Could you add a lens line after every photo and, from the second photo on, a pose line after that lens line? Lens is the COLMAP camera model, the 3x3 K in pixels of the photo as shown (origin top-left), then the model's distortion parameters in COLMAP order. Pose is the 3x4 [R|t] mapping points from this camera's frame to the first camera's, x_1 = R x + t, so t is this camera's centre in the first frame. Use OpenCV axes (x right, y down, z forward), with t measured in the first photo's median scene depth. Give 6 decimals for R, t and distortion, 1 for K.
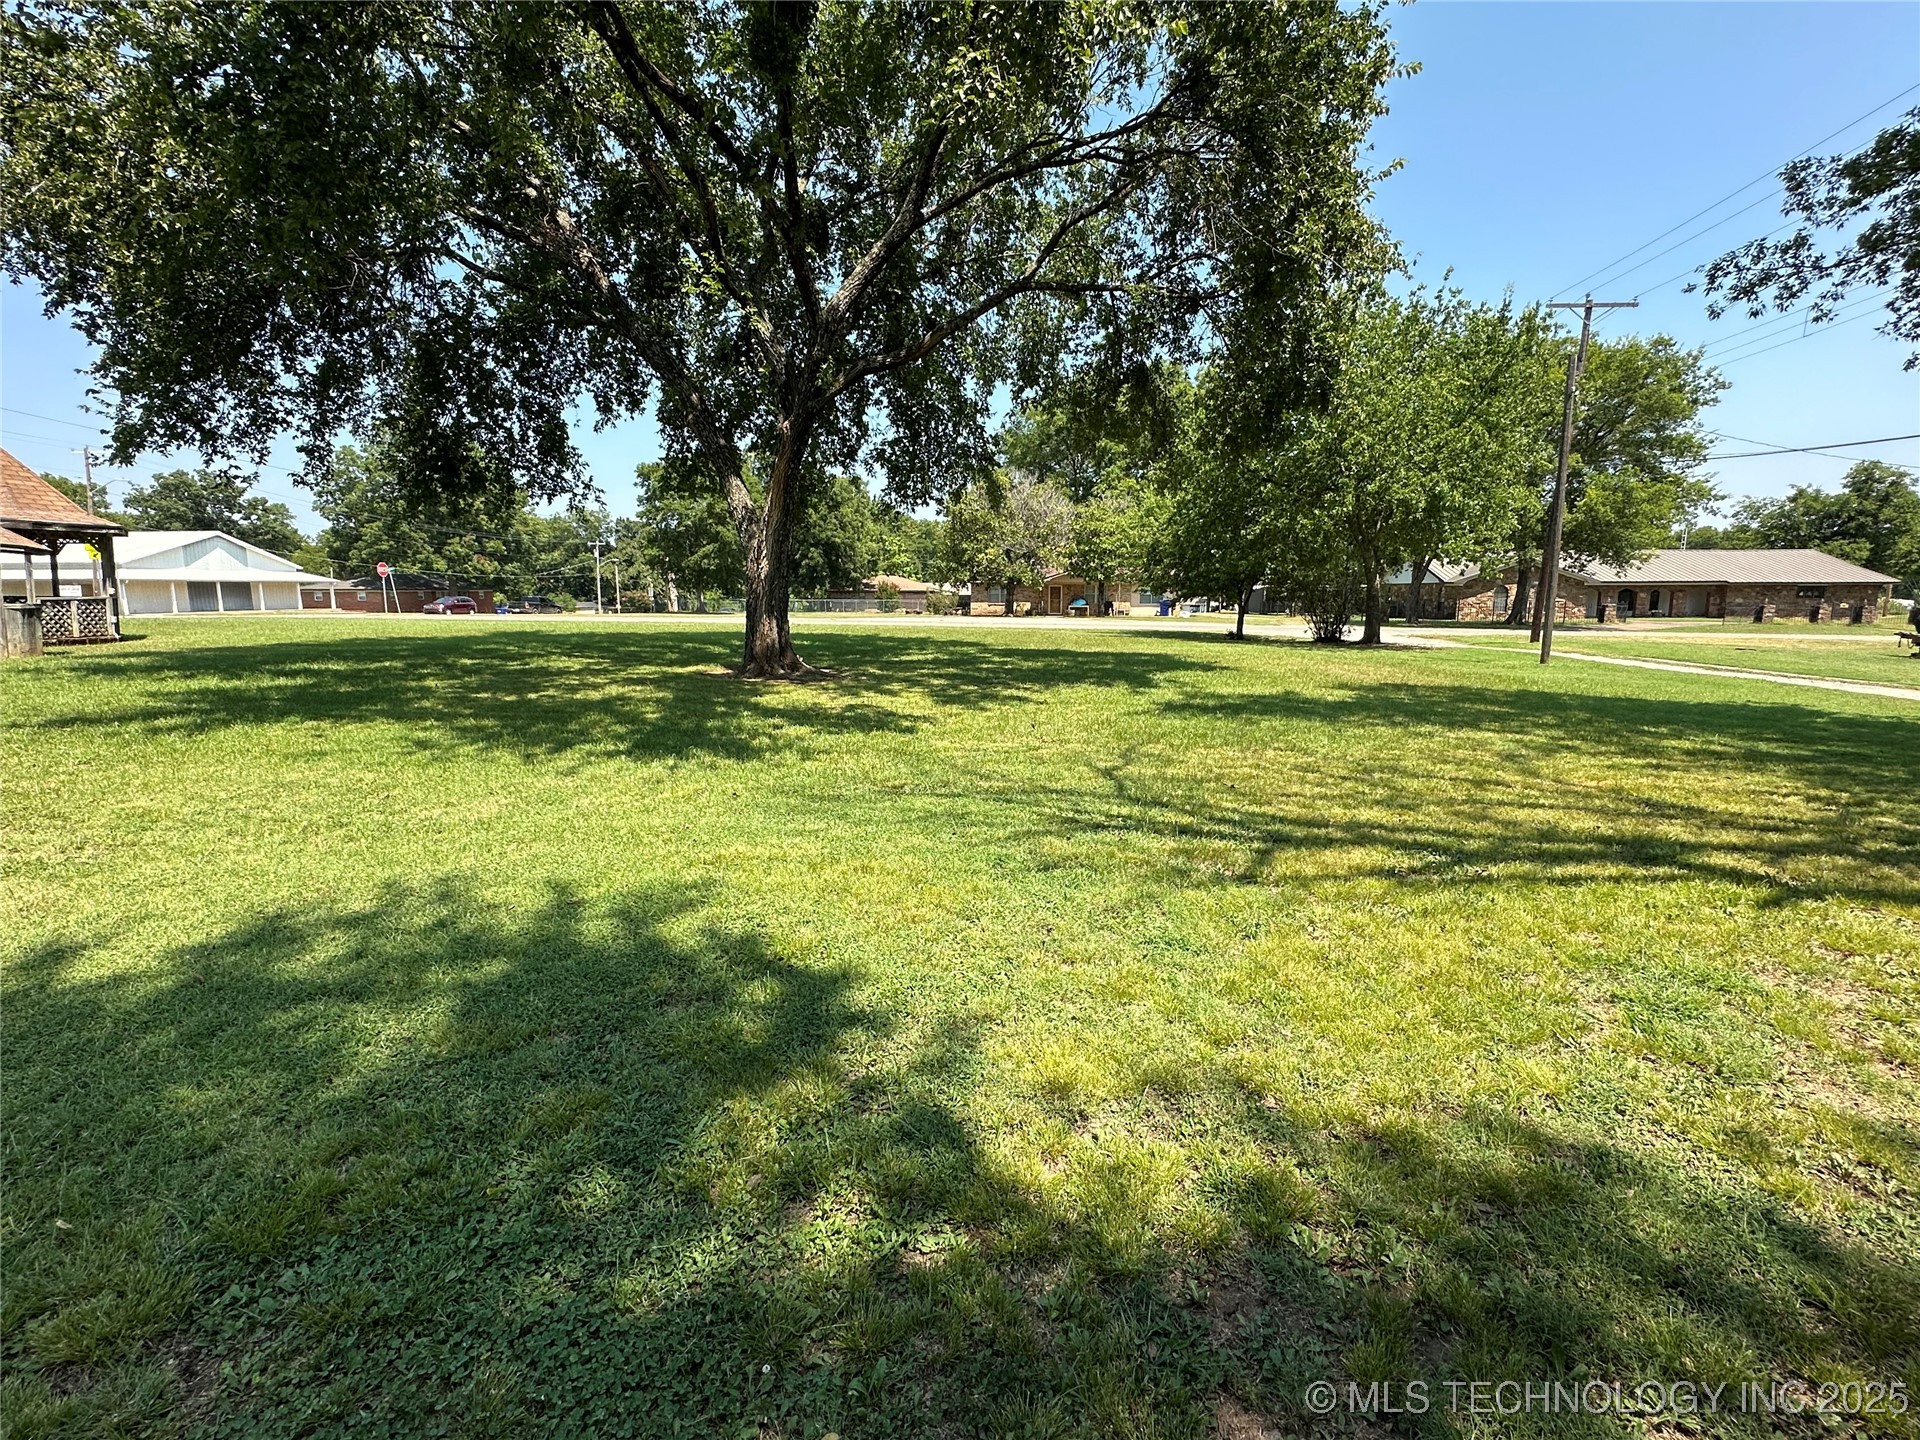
lens RADIAL K [[888.0, 0, 957.1], [0, 888.0, 722.6], [0, 0, 1]] dist [-0.001289, 0.000023]
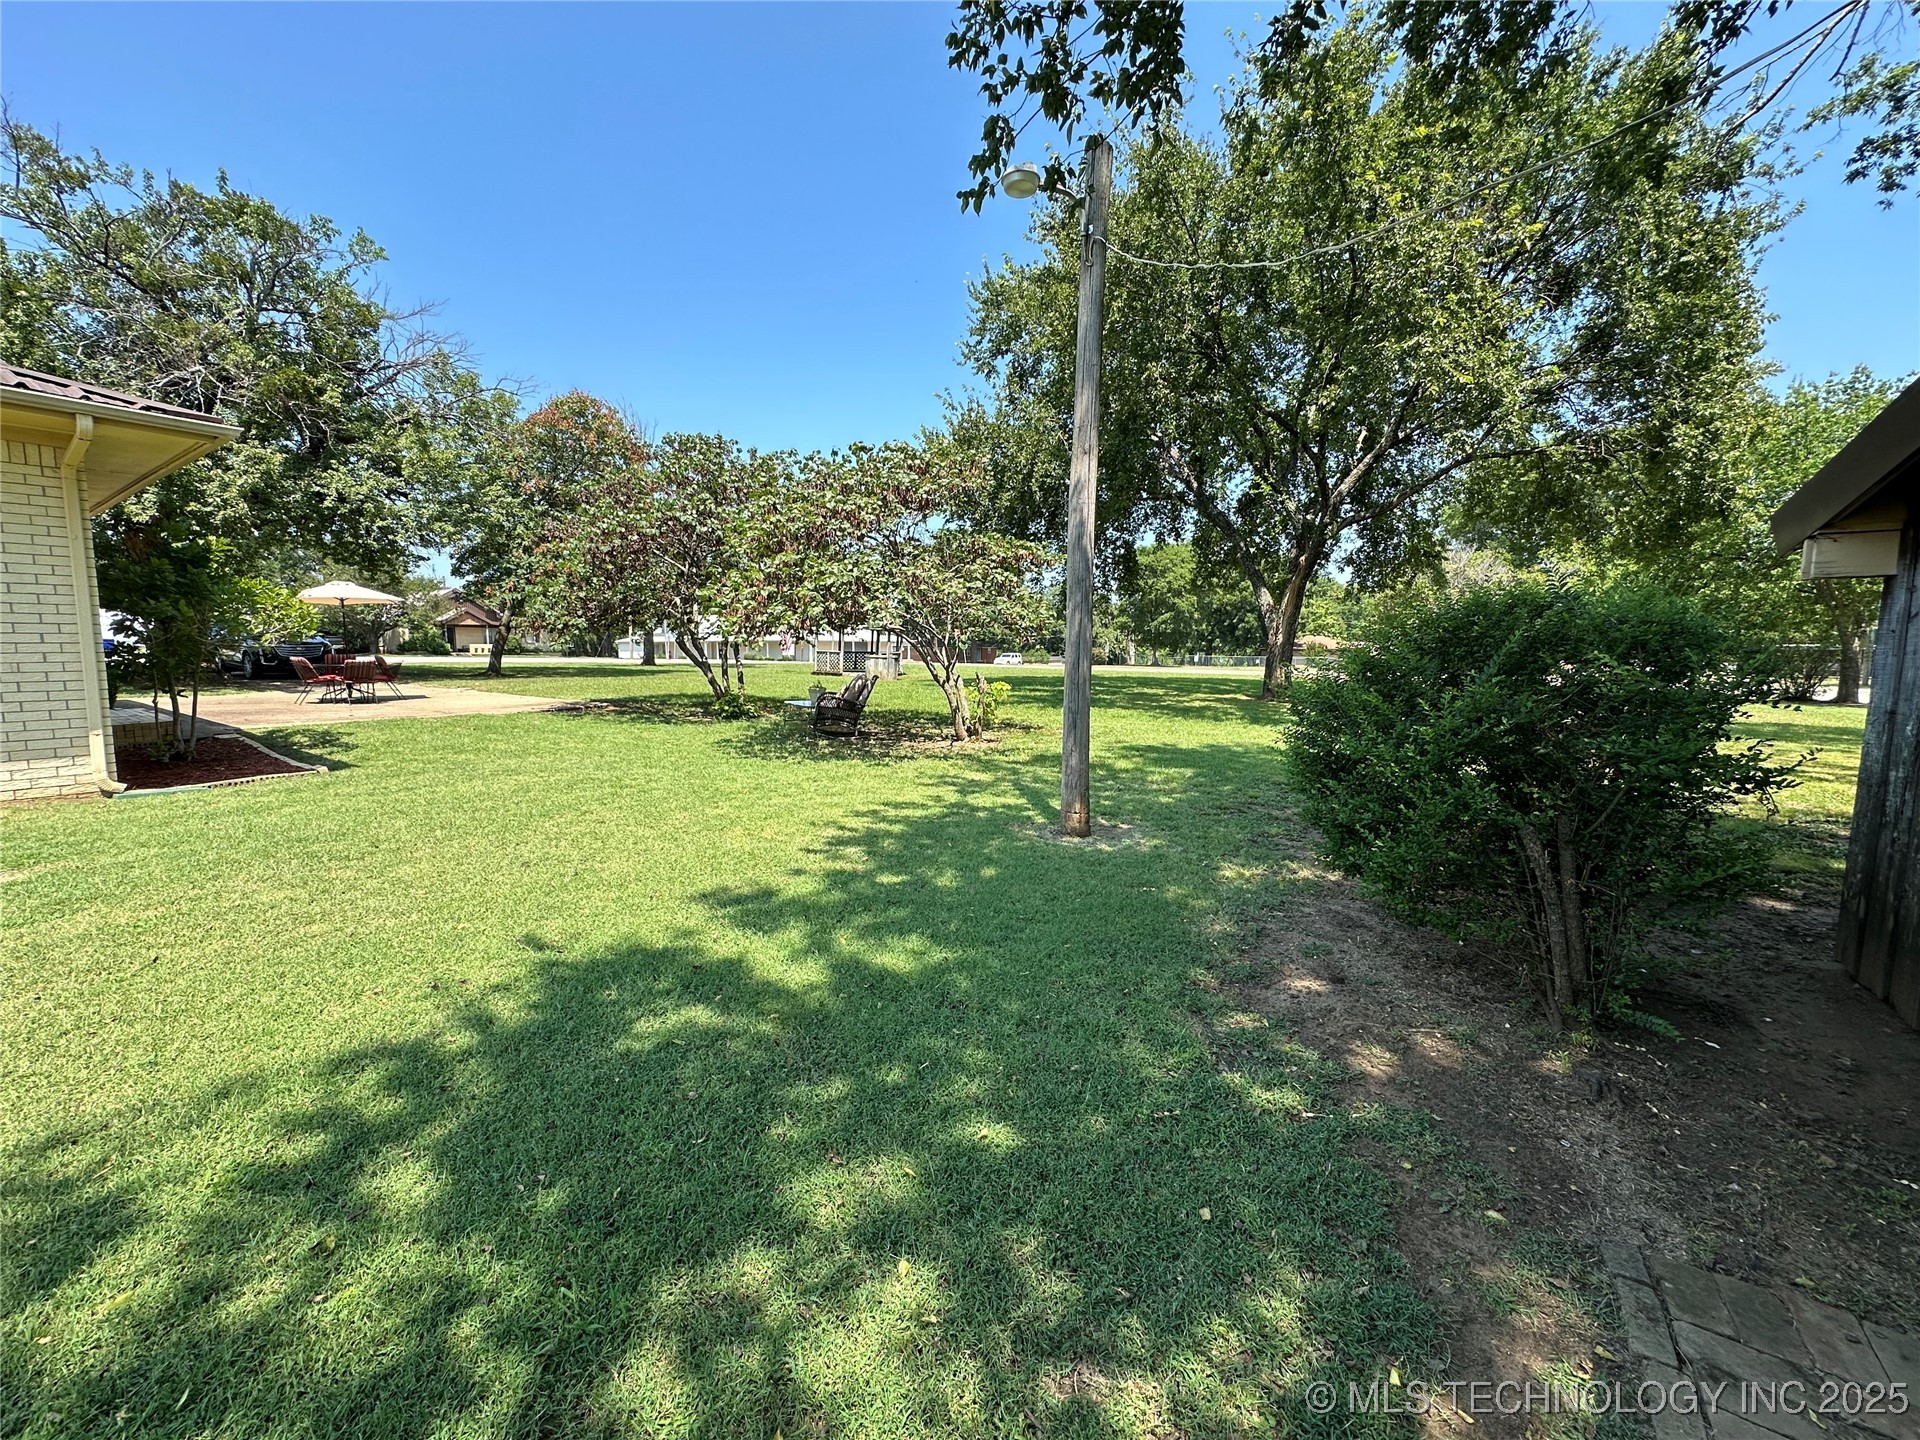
lens RADIAL K [[768.8, 0, 958.9], [0, 768.8, 717.5], [0, 0, 1]] dist [-0.003635, 0.001085]
pose [[0.878737, 0.044235, -0.475252, -0.009955], [-0.071229, 0.996700, -0.038934, 0.015511], [0.471962, 0.068064, 0.878988, -0.113799]]
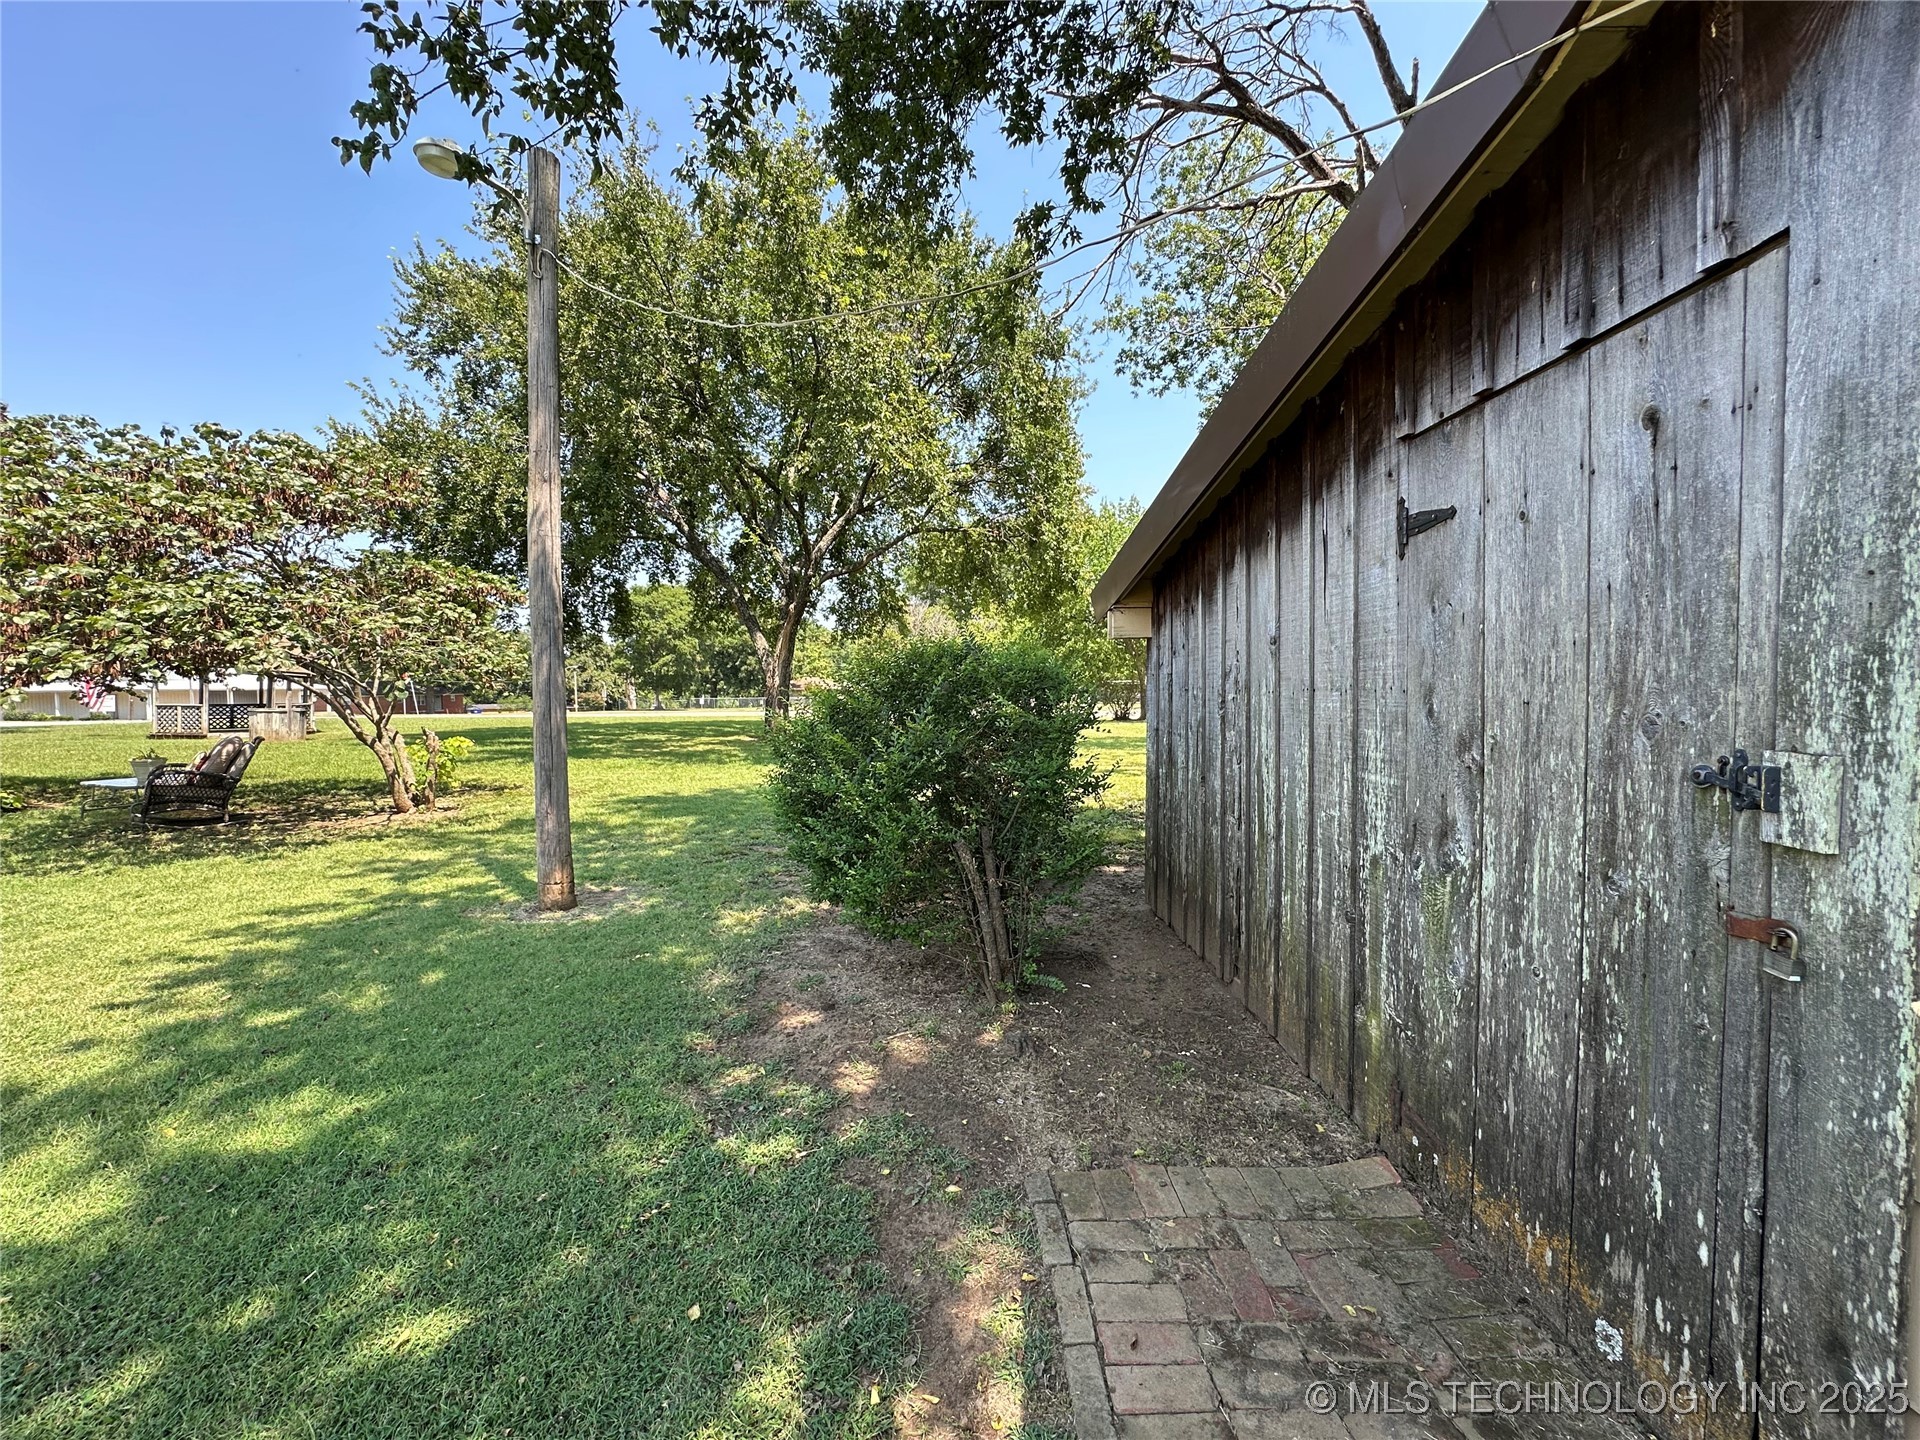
lens RADIAL K [[768.8, 0, 963.0], [0, 768.8, 715.0], [0, 0, 1]] dist [-0.003635, 0.001085]
pose [[0.991699, -0.020875, 0.126875, -0.008168], [0.034768, 0.993510, -0.108299, 0.014875], [-0.123790, 0.111811, 0.985989, -0.112232]]
